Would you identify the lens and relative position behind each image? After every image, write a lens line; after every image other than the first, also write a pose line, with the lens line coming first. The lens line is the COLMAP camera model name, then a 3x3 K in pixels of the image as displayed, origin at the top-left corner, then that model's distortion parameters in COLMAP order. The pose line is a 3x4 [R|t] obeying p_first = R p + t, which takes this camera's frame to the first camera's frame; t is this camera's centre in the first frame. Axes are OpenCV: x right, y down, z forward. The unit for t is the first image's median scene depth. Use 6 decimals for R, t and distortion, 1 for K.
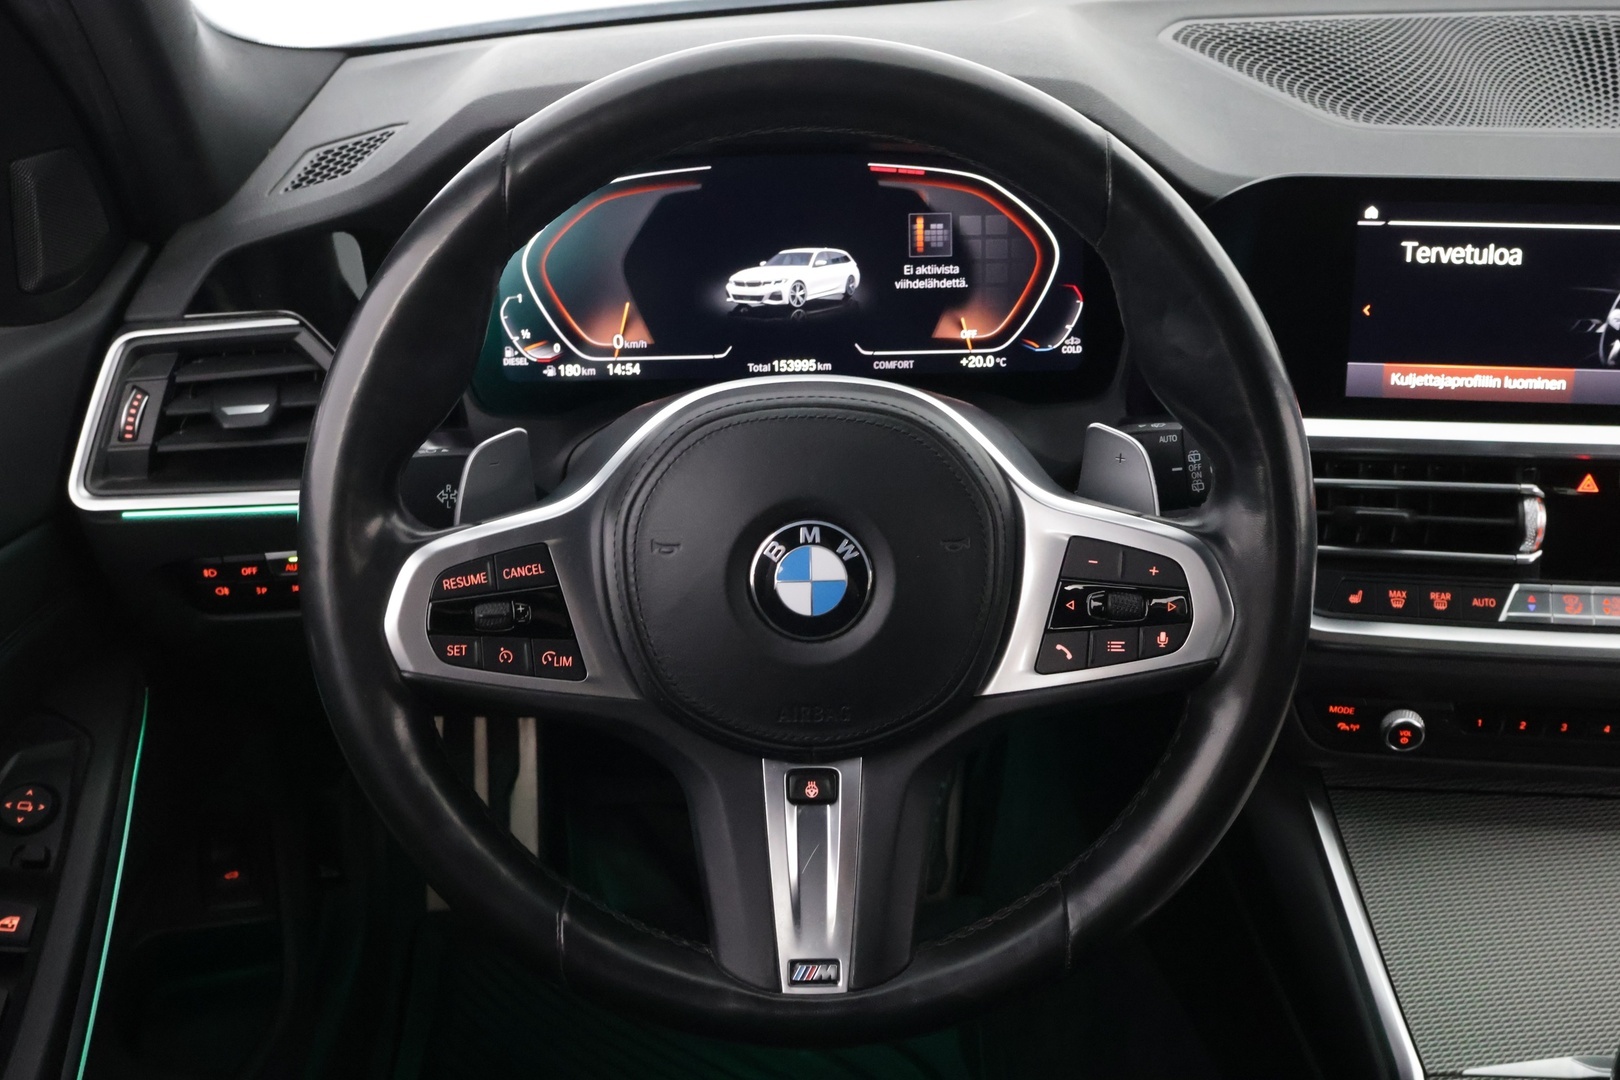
lens RADIAL K [[1661.1, 0, 810.0], [0, 1661.1, 540.0], [0, 0, 1]] dist [-0.019482, 0.015677]
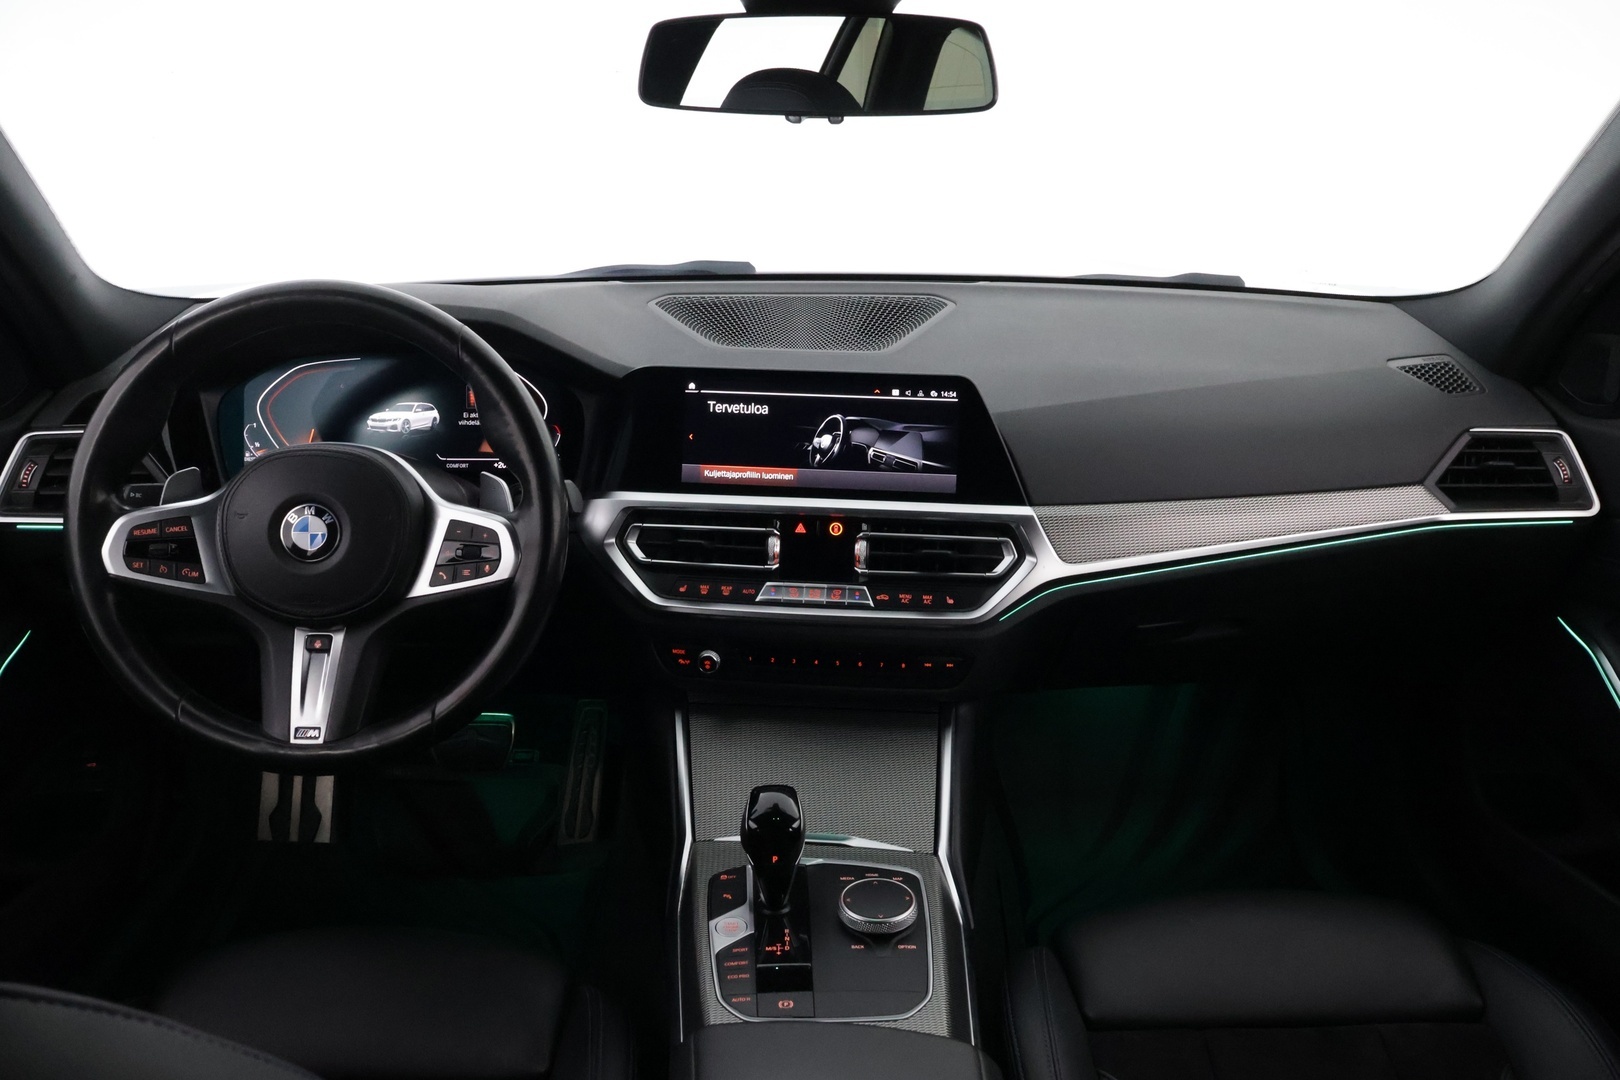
lens RADIAL K [[1342.9, 0, 810.0], [0, 1342.9, 540.0], [0, 0, 1]] dist [0.008494, -0.009856]
pose [[0.999744, 0.021865, 0.005783, 0.468474], [-0.020737, 0.988247, -0.151455, 0.208906], [-0.009027, 0.151296, 0.988447, -0.503180]]
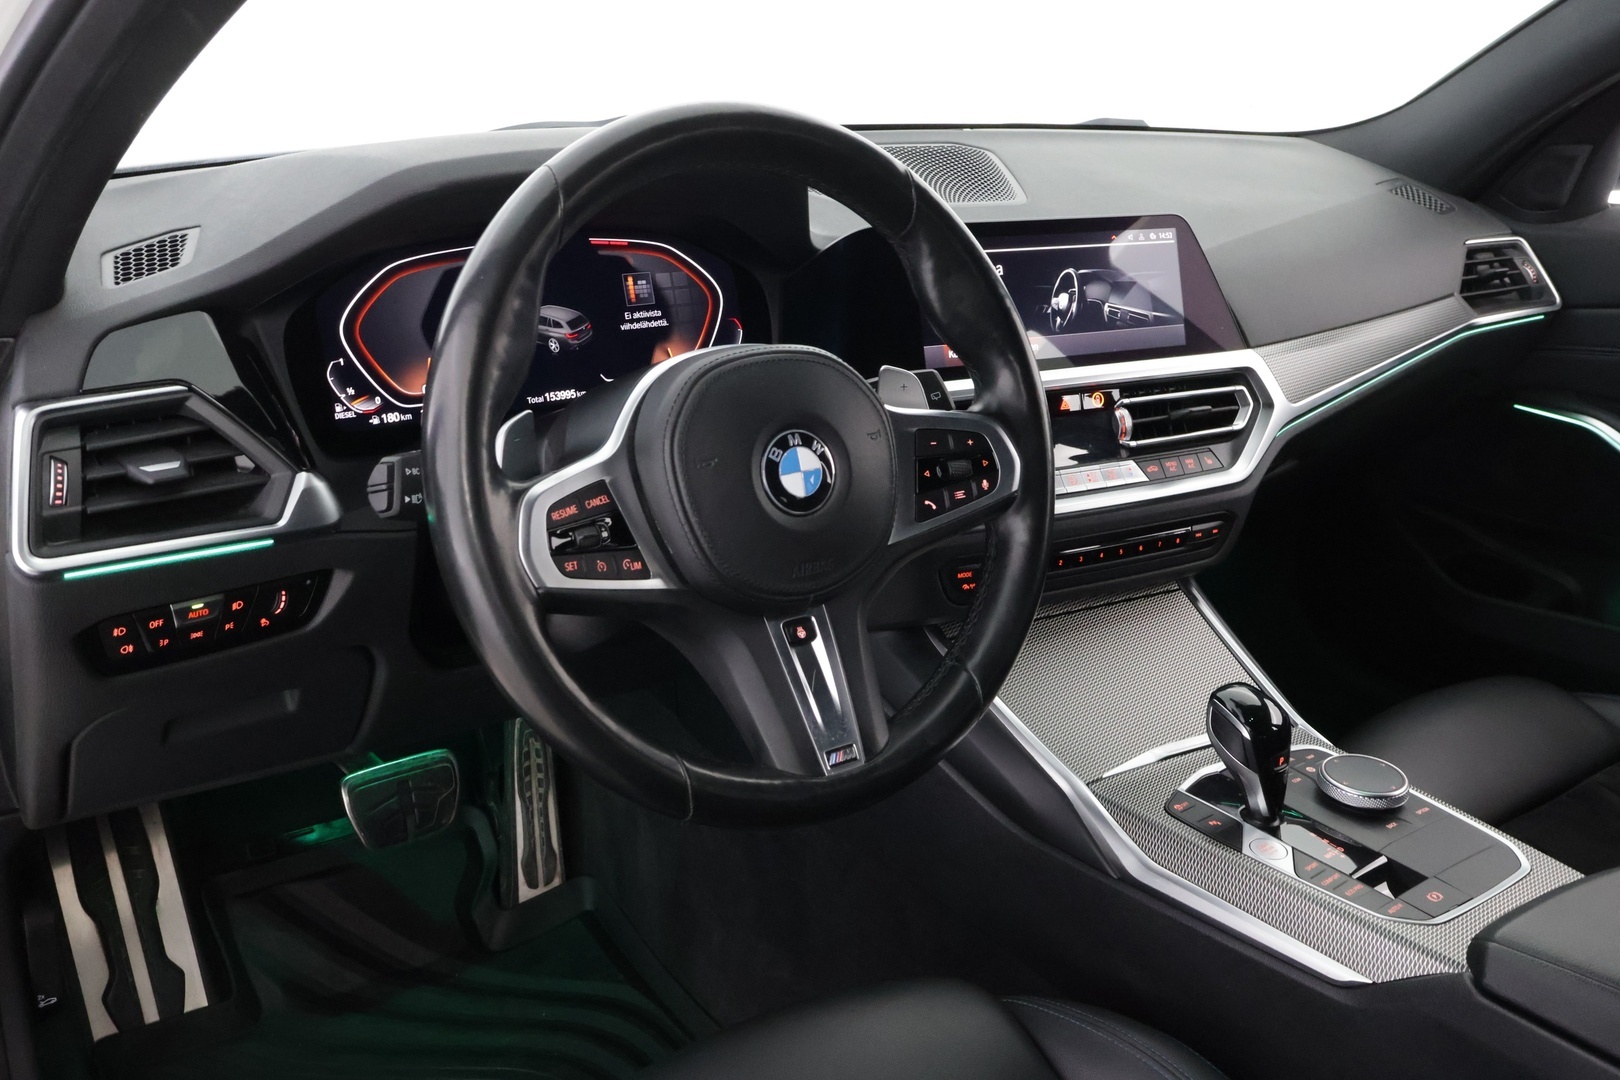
lens RADIAL K [[1439.4, 0, 810.0], [0, 1439.4, 540.0], [0, 0, 1]] dist [-0.002554, -0.008059]
pose [[0.823175, -0.155713, 0.546018, -0.511895], [0.218259, 0.974551, -0.051125, 0.110934], [-0.524162, 0.161258, 0.836212, -0.015941]]
